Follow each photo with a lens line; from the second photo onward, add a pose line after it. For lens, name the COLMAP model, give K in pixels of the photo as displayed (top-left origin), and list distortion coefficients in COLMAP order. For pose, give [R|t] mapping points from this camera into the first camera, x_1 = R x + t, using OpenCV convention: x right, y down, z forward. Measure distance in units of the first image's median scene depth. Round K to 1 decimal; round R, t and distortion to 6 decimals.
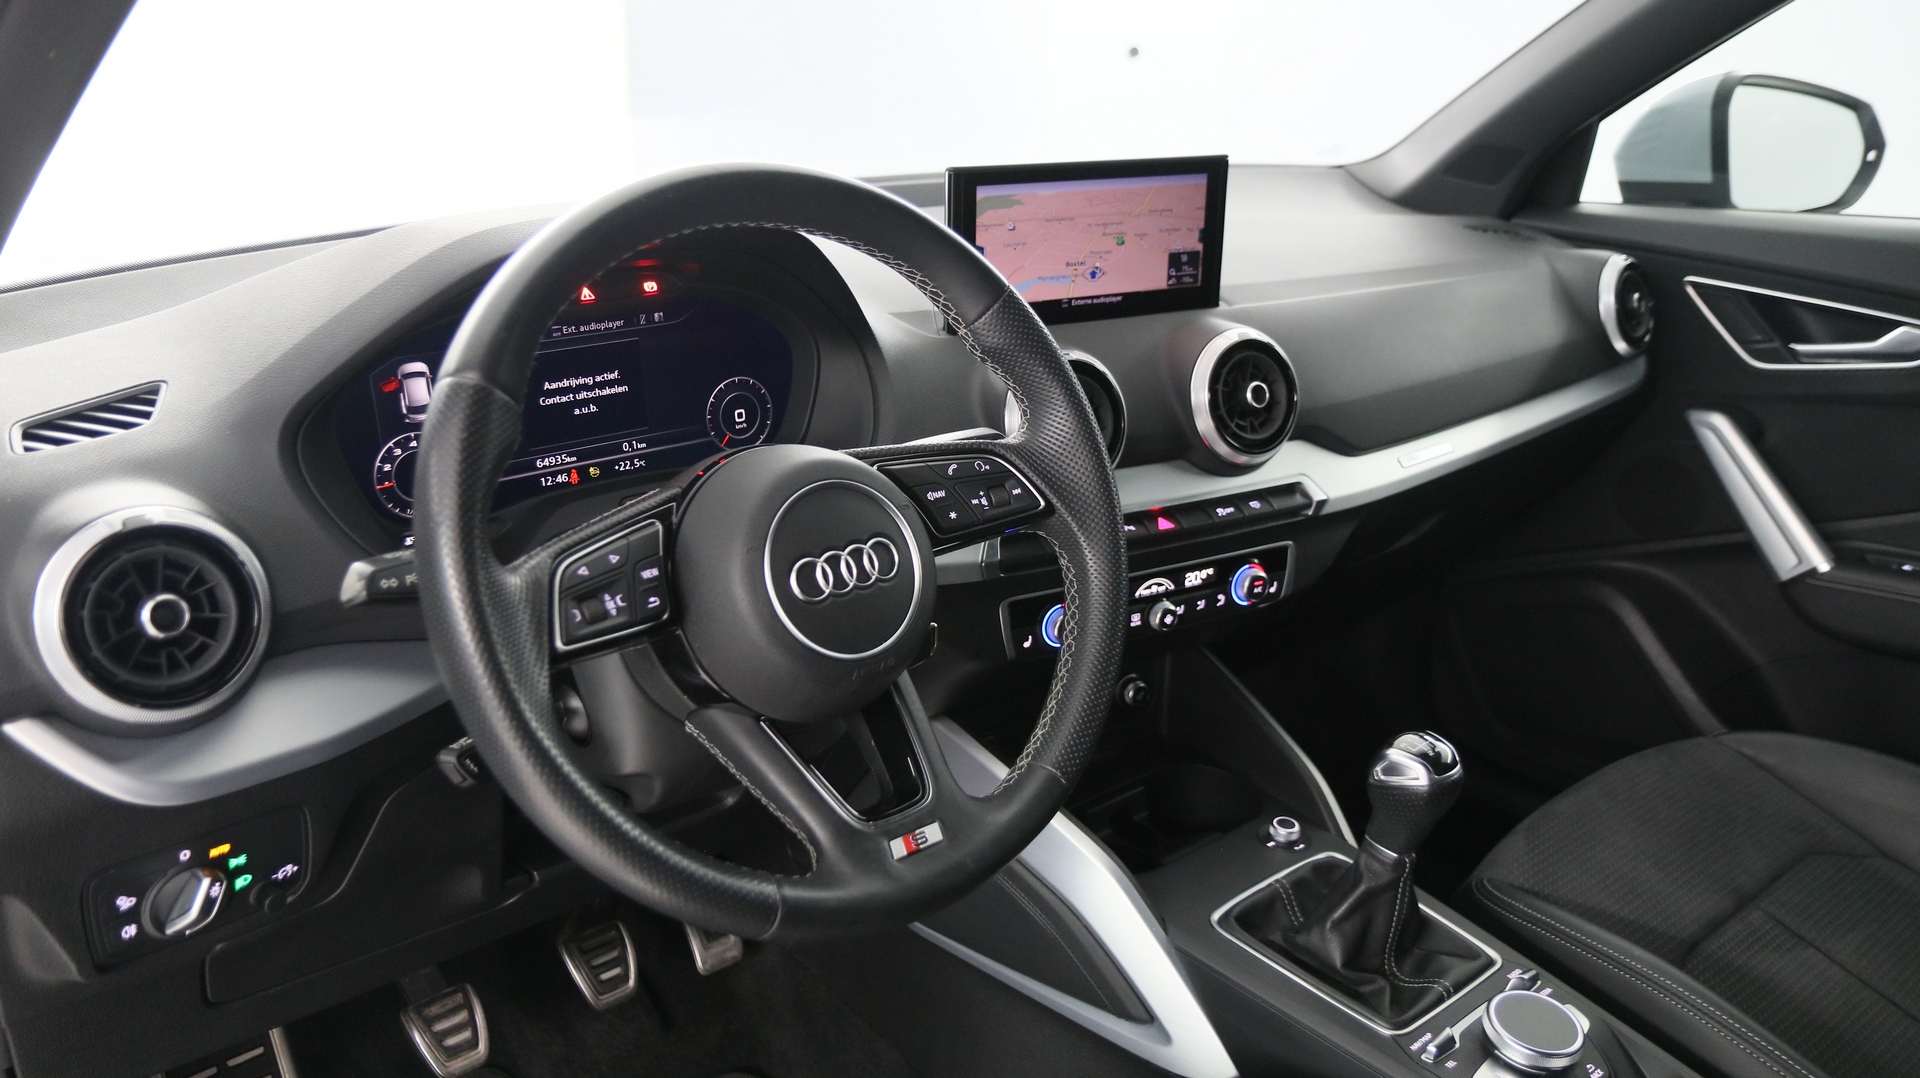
lens RADIAL K [[1465.7, 0, 961.3], [0, 1465.7, 546.3], [0, 0, 1]] dist [-0.025573, 0.020227]
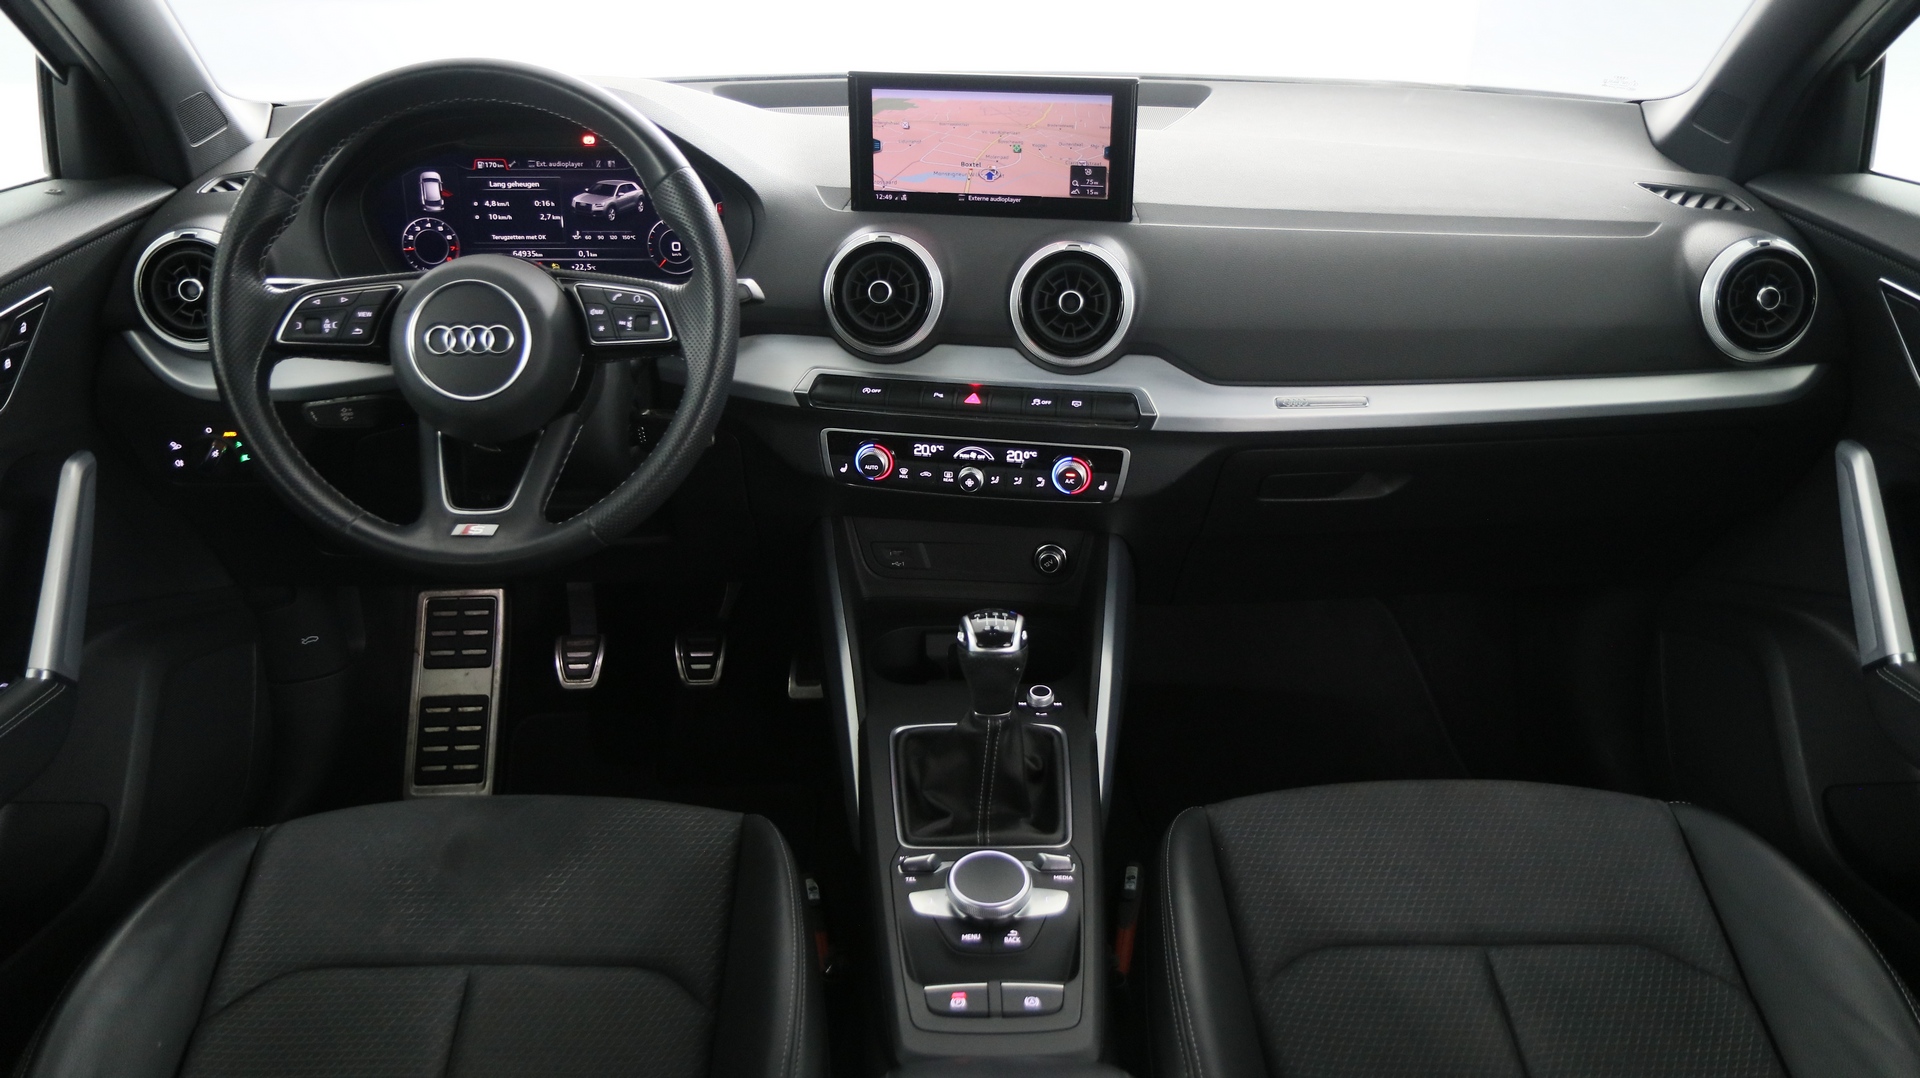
lens RADIAL K [[1465.7, 0, 970.4], [0, 1465.7, 553.0], [0, 0, 1]] dist [-0.025573, 0.020227]
pose [[0.788803, 0.259677, -0.557098, 0.790502], [-0.213433, 0.965693, 0.147930, -0.066601], [0.576400, 0.002216, 0.817165, 0.057095]]
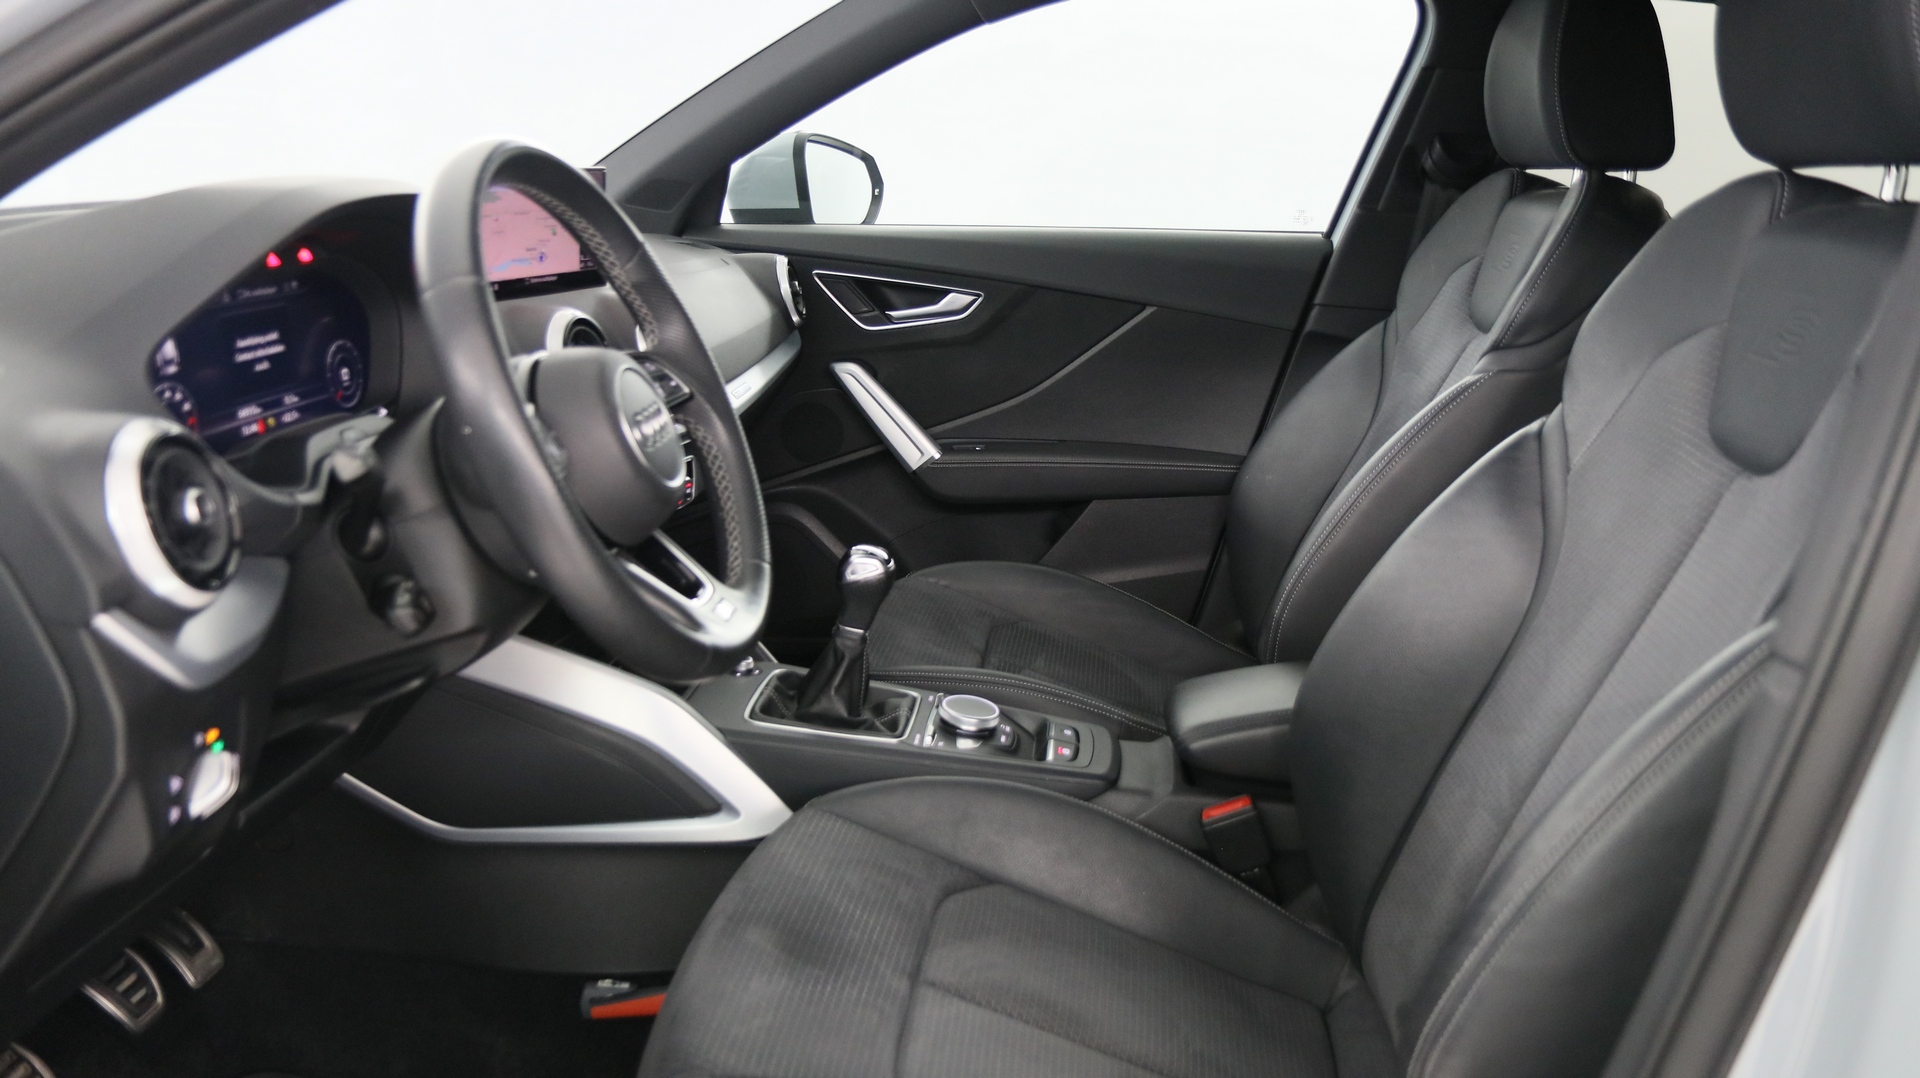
lens RADIAL K [[1465.7, 0, 965.4], [0, 1465.7, 542.3], [0, 0, 1]] dist [-0.025573, 0.020227]
pose [[0.709024, -0.153313, 0.688317, -0.553969], [0.196249, 0.980420, 0.016222, 0.105383], [-0.677327, 0.123580, 0.725228, -0.130424]]
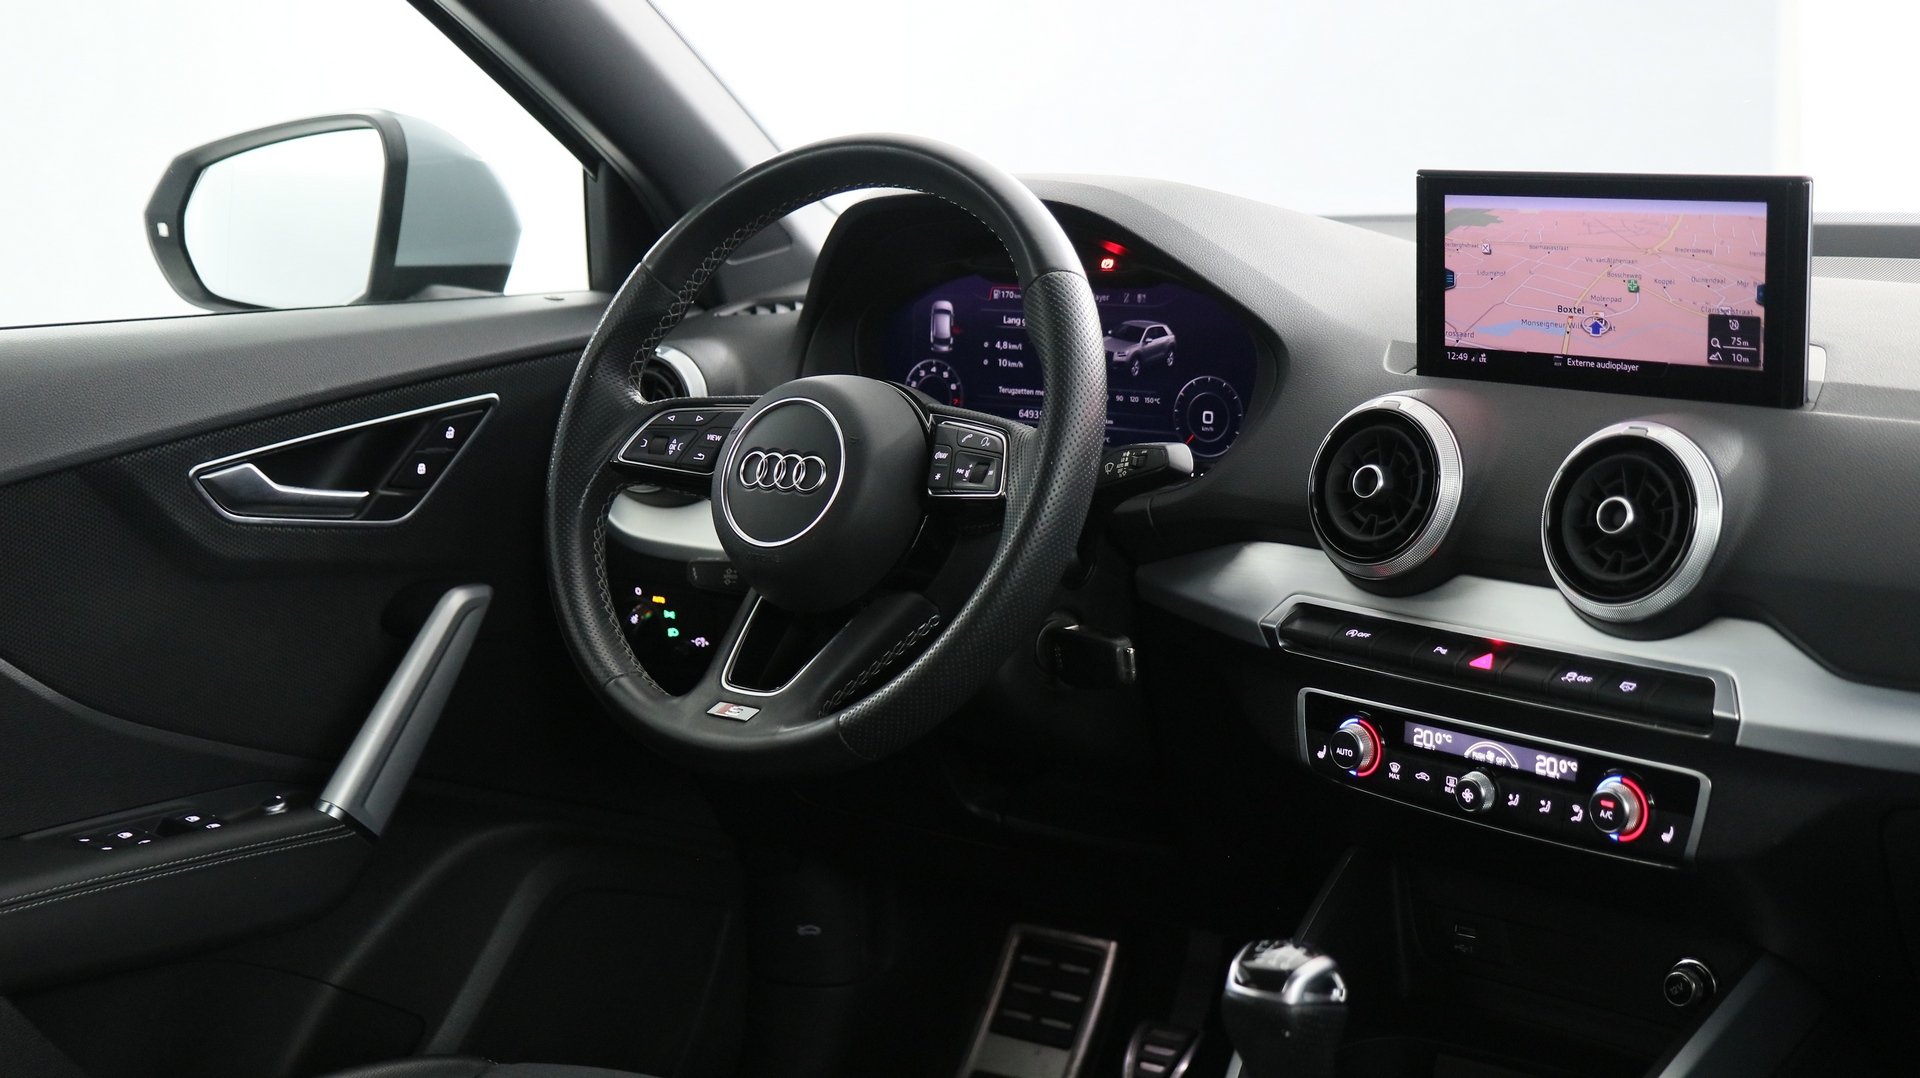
lens RADIAL K [[2553.2, 0, 975.6], [0, 2553.2, 552.6], [0, 0, 1]] dist [0.003858, 0.000000]
pose [[0.224634, 0.173365, -0.958897, 1.251330], [-0.305414, 0.946989, 0.099665, -0.112179], [0.925344, 0.270473, 0.265674, 0.408761]]
